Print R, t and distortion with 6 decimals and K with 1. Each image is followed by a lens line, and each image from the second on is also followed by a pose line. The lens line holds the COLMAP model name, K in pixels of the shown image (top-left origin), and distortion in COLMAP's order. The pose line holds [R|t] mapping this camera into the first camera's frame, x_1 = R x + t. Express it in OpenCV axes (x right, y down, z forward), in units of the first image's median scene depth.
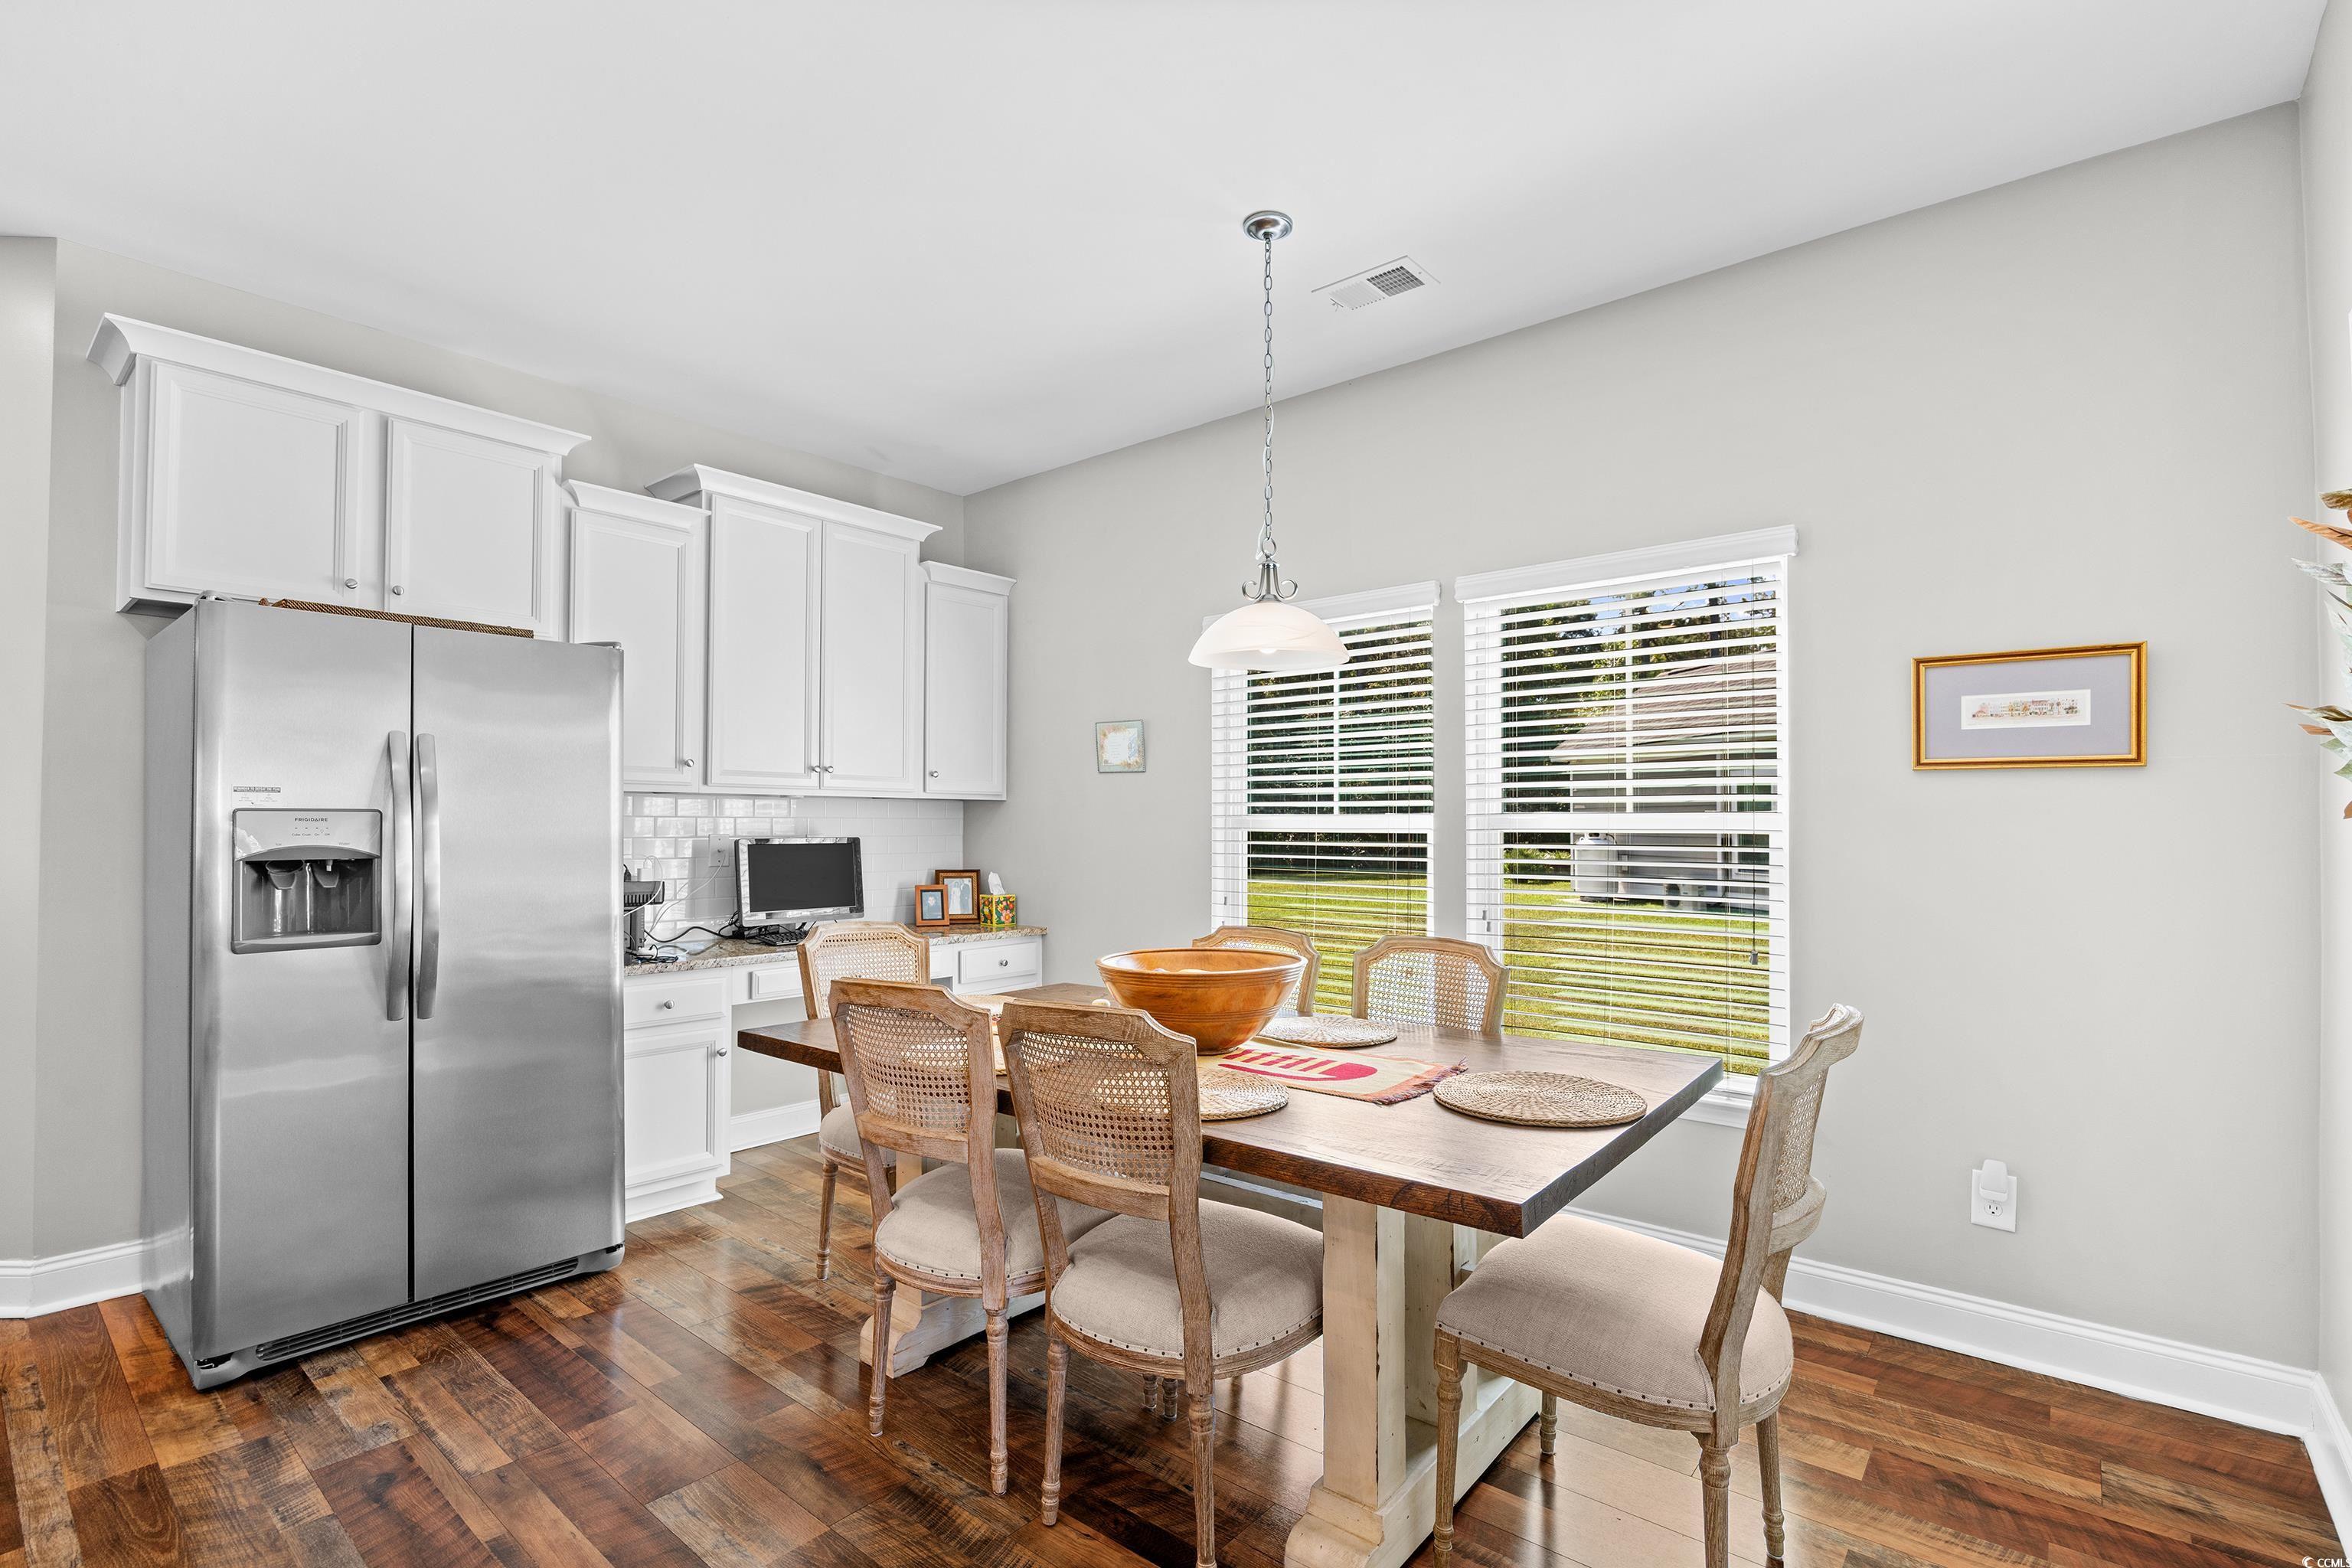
lens RADIAL K [[1092.9, 0, 1179.3], [0, 1092.9, 801.8], [0, 0, 1]] dist [-0.004541, 0.000094]
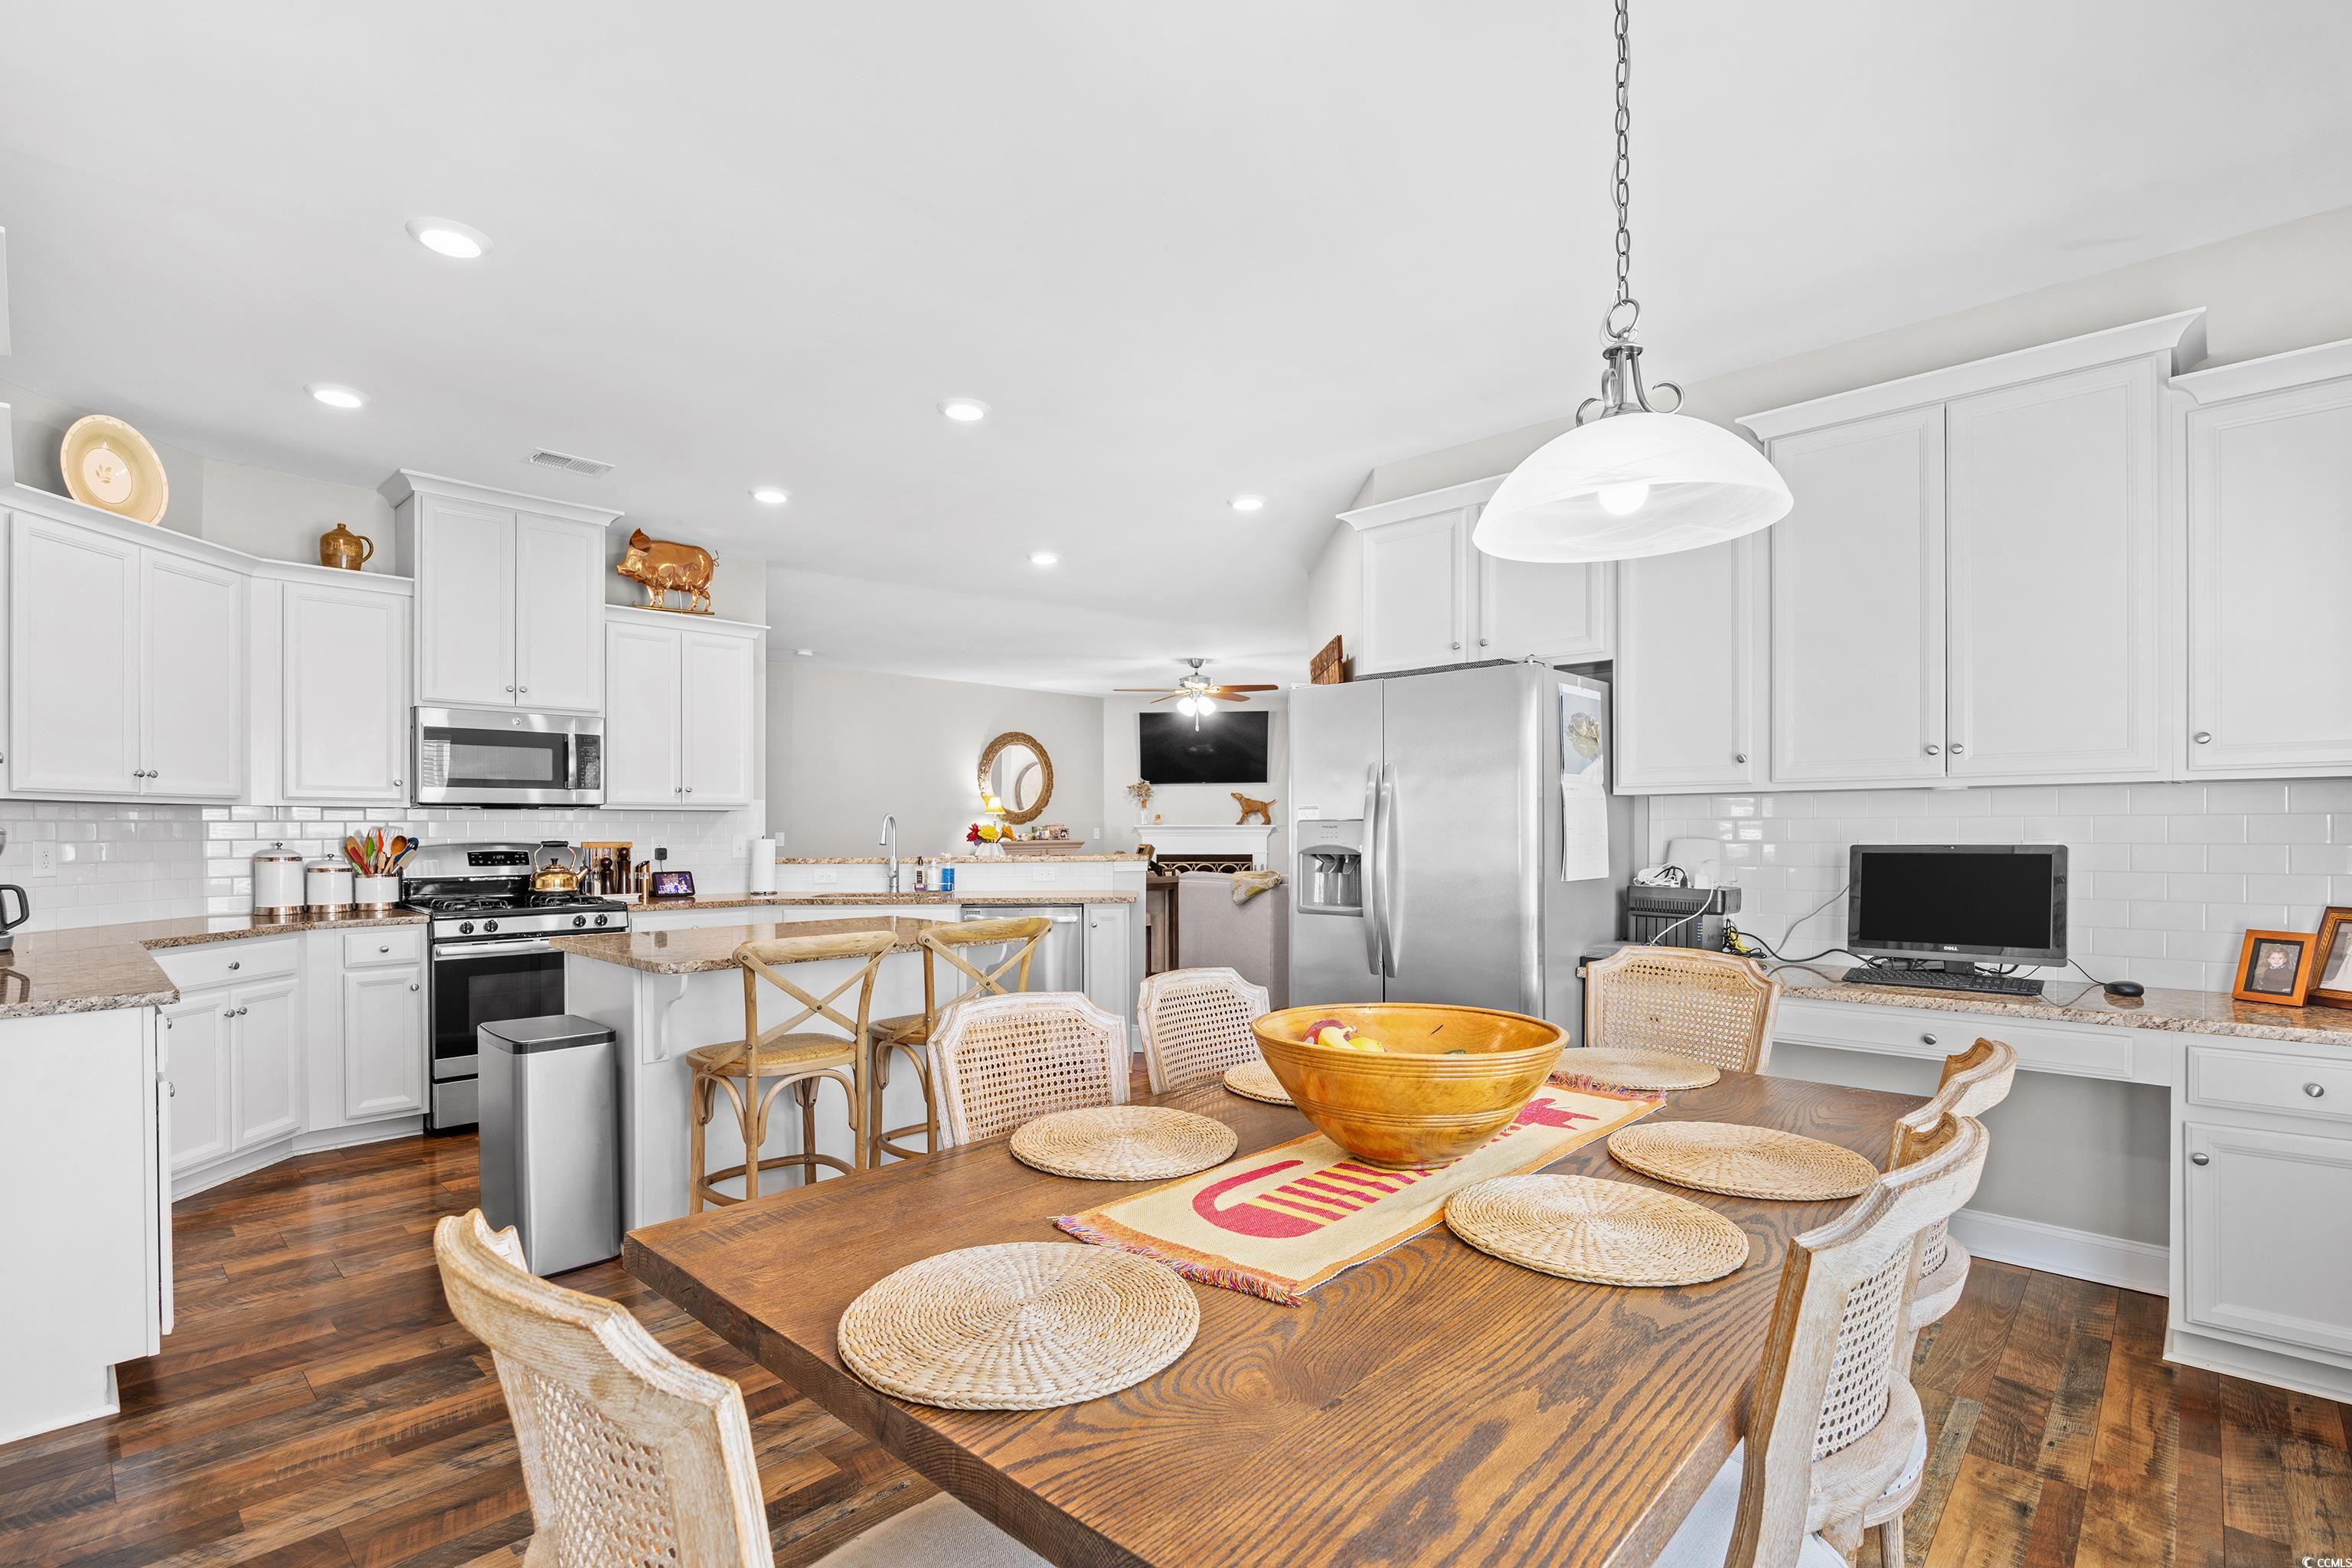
lens RADIAL K [[1097.8, 0, 1157.3], [0, 1097.8, 833.3], [0, 0, 1]] dist [-0.003179, -0.000618]
pose [[-0.057908, 0.001910, -0.998320, 0.697971], [0.024079, 0.999710, 0.000516, 0.018611], [0.998031, -0.024009, -0.057937, 0.856361]]
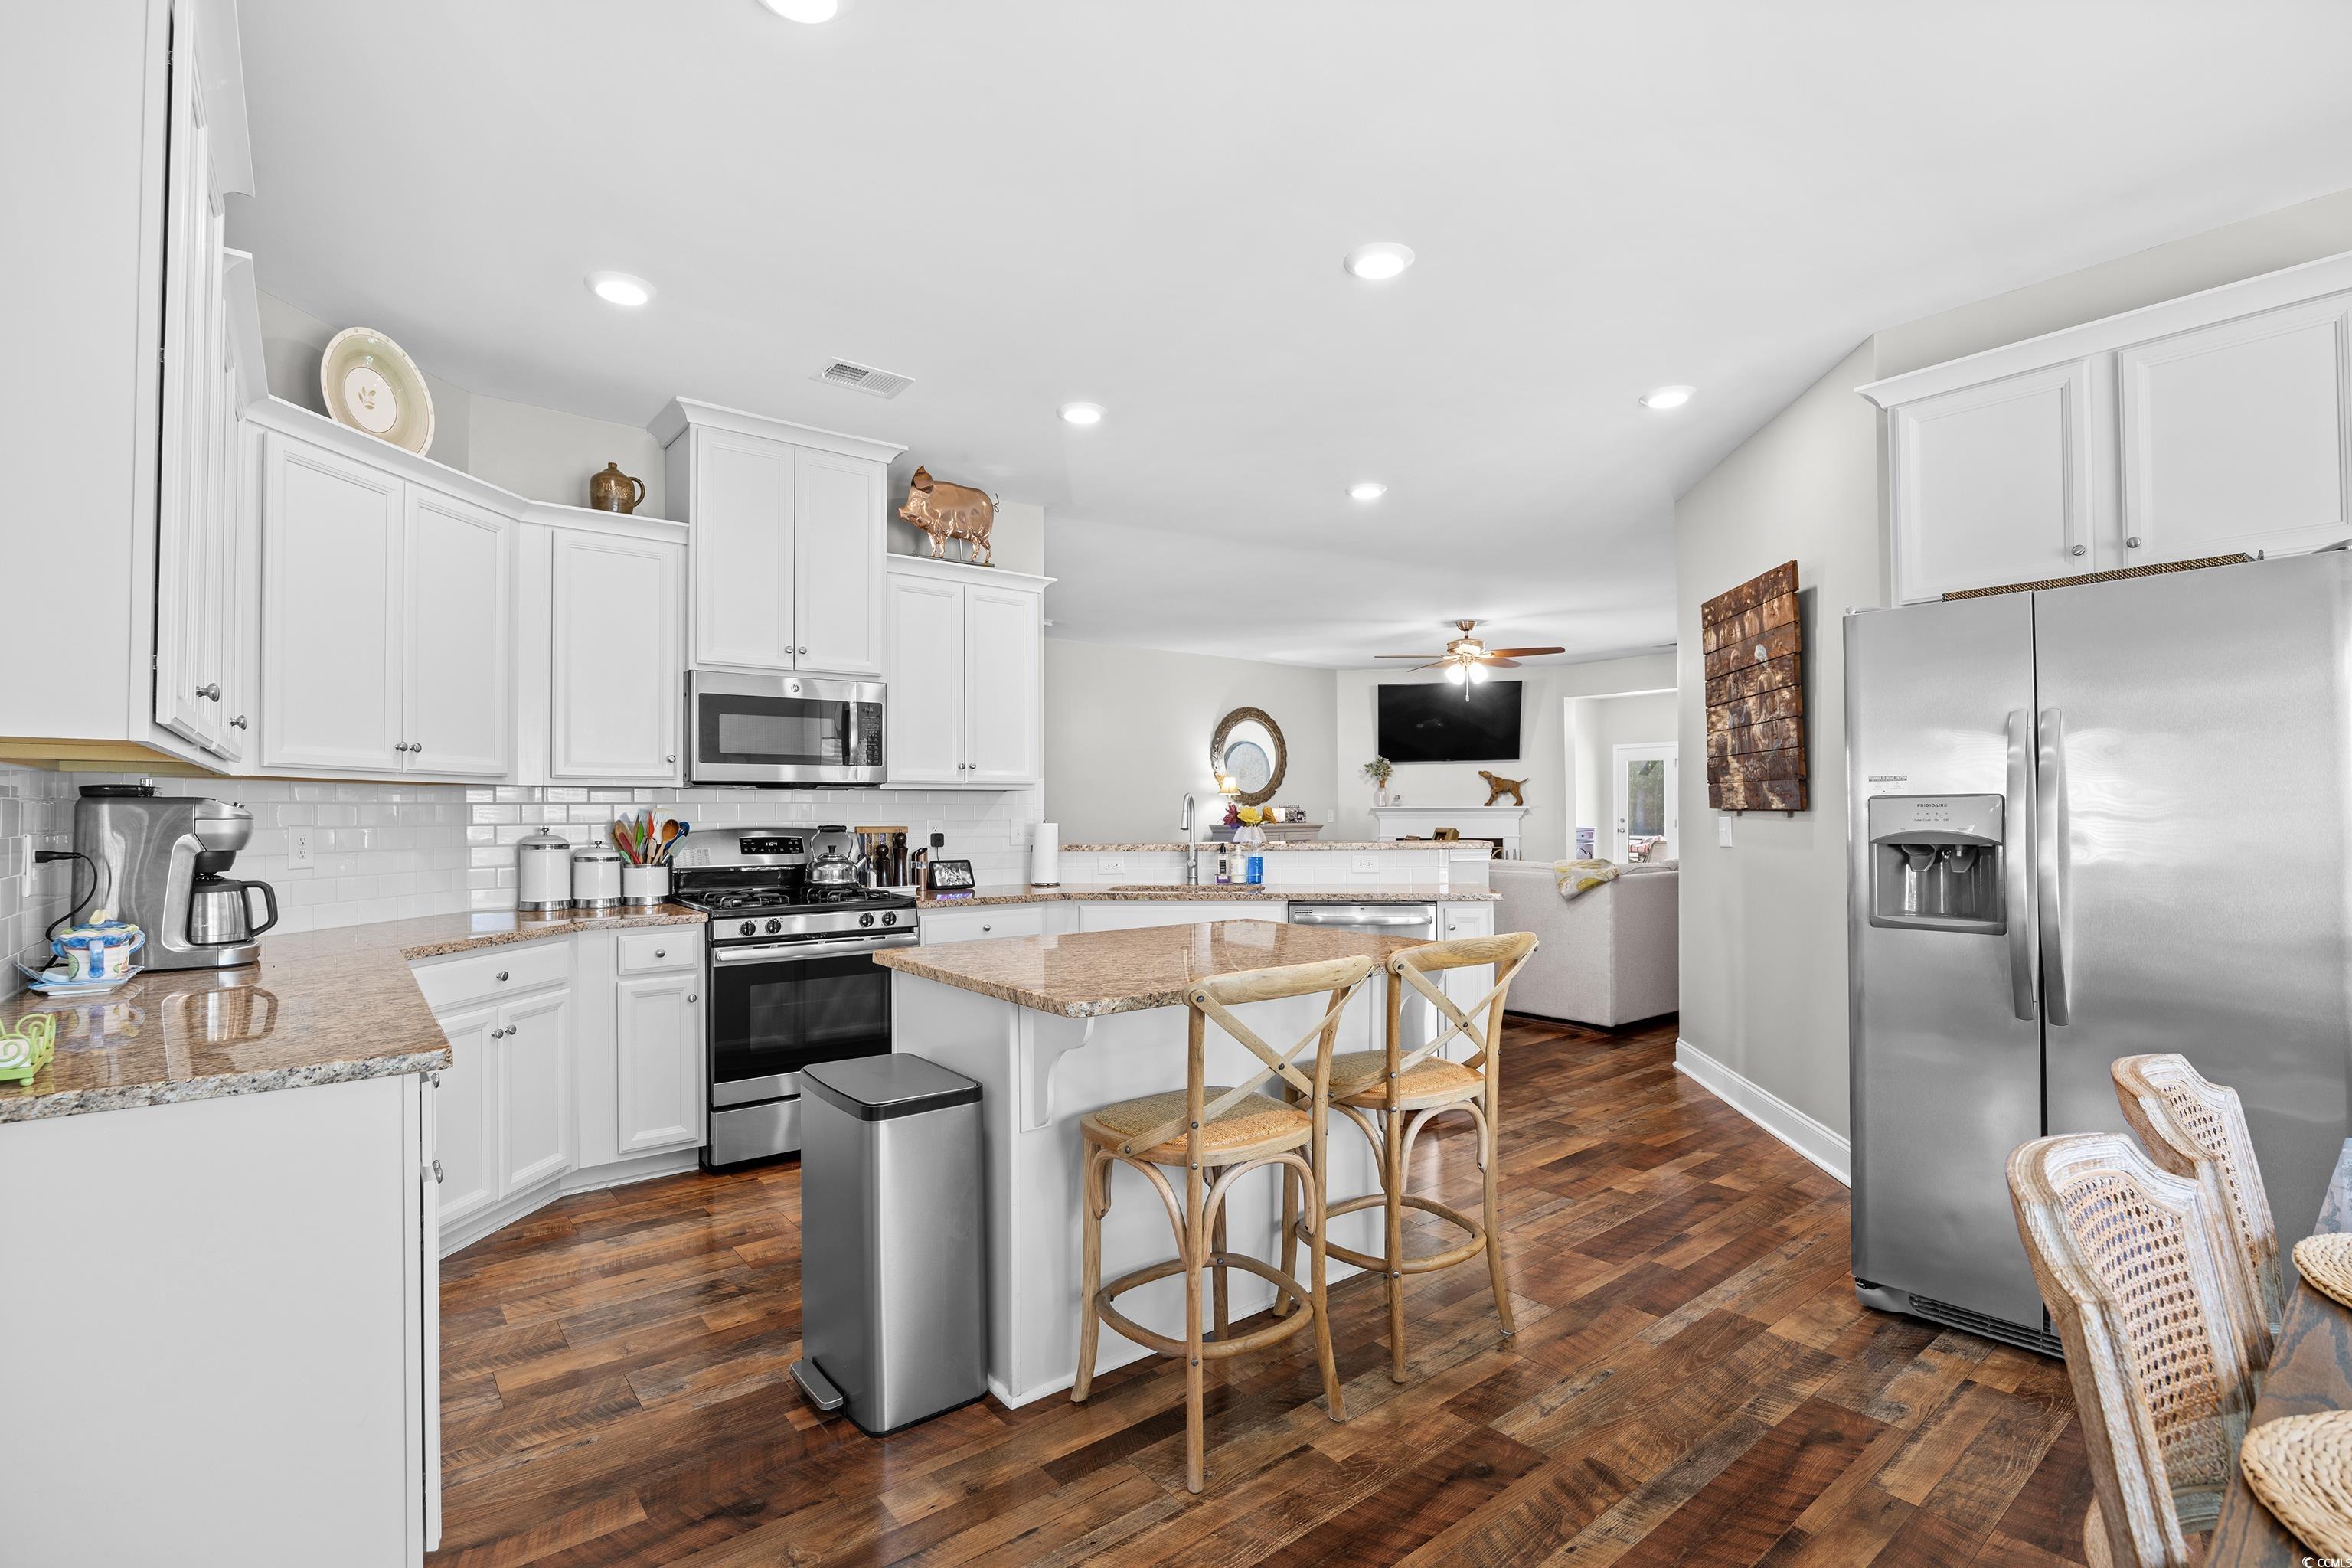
lens RADIAL K [[1092.9, 0, 1179.3], [0, 1092.9, 801.8], [0, 0, 1]] dist [-0.004541, 0.000094]
pose [[-0.186574, -0.010466, -0.982385, 0.349839], [0.025741, 0.999548, -0.015538, 0.010309], [0.982104, -0.028187, -0.186220, 0.493245]]
